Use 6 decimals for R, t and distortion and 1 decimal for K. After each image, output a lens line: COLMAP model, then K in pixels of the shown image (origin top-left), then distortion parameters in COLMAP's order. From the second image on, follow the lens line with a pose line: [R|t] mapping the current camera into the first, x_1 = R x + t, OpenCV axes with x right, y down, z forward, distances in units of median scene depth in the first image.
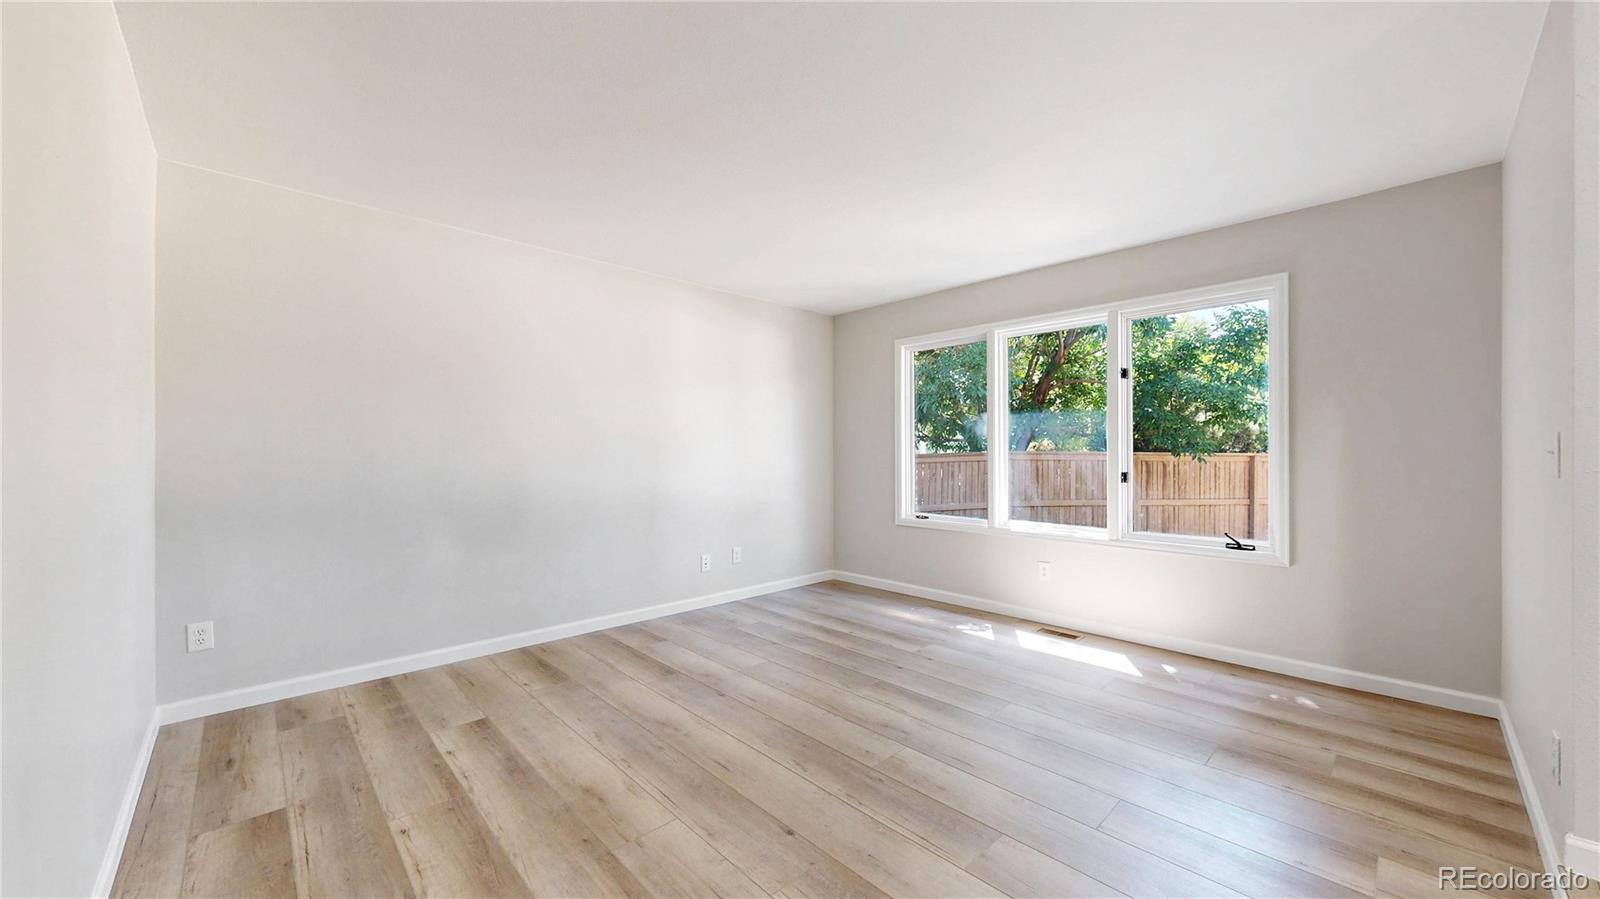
lens RADIAL K [[588.6, 0, 800.3], [0, 588.6, 450.5], [0, 0, 1]] dist [0.000159, -0.000093]
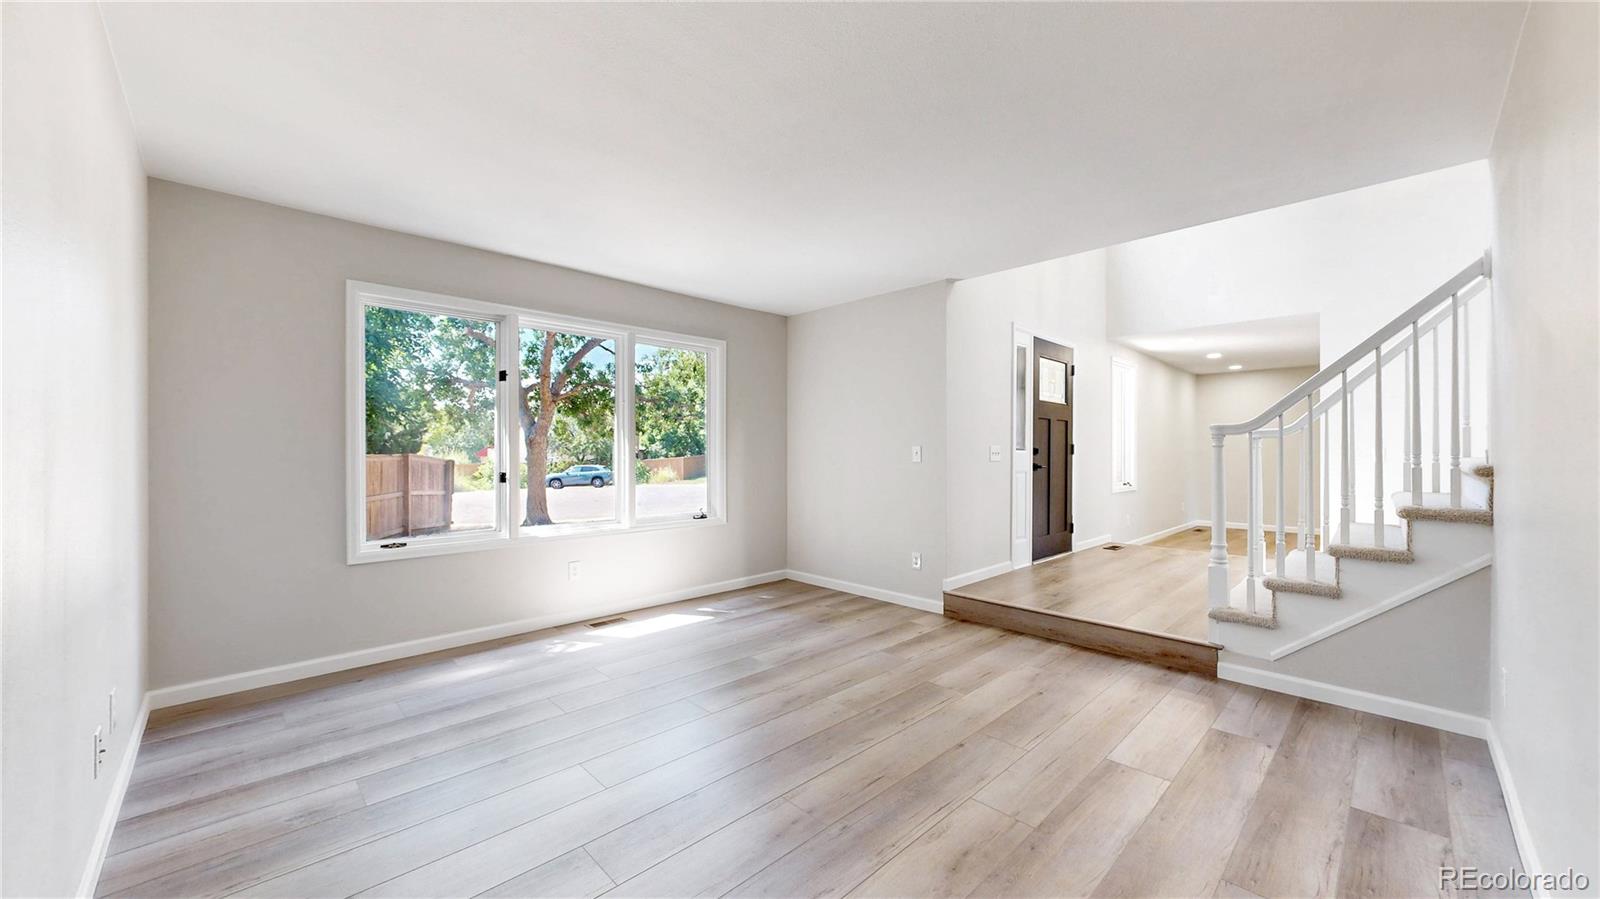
lens RADIAL K [[588.6, 0, 800.2], [0, 588.6, 451.5], [0, 0, 1]] dist [0.000159, -0.000093]
pose [[-0.010882, 0.002353, 0.999938, -0.780678], [-0.002531, 0.999994, -0.002381, 0.001956], [-0.999938, -0.002557, -0.010876, 0.812516]]
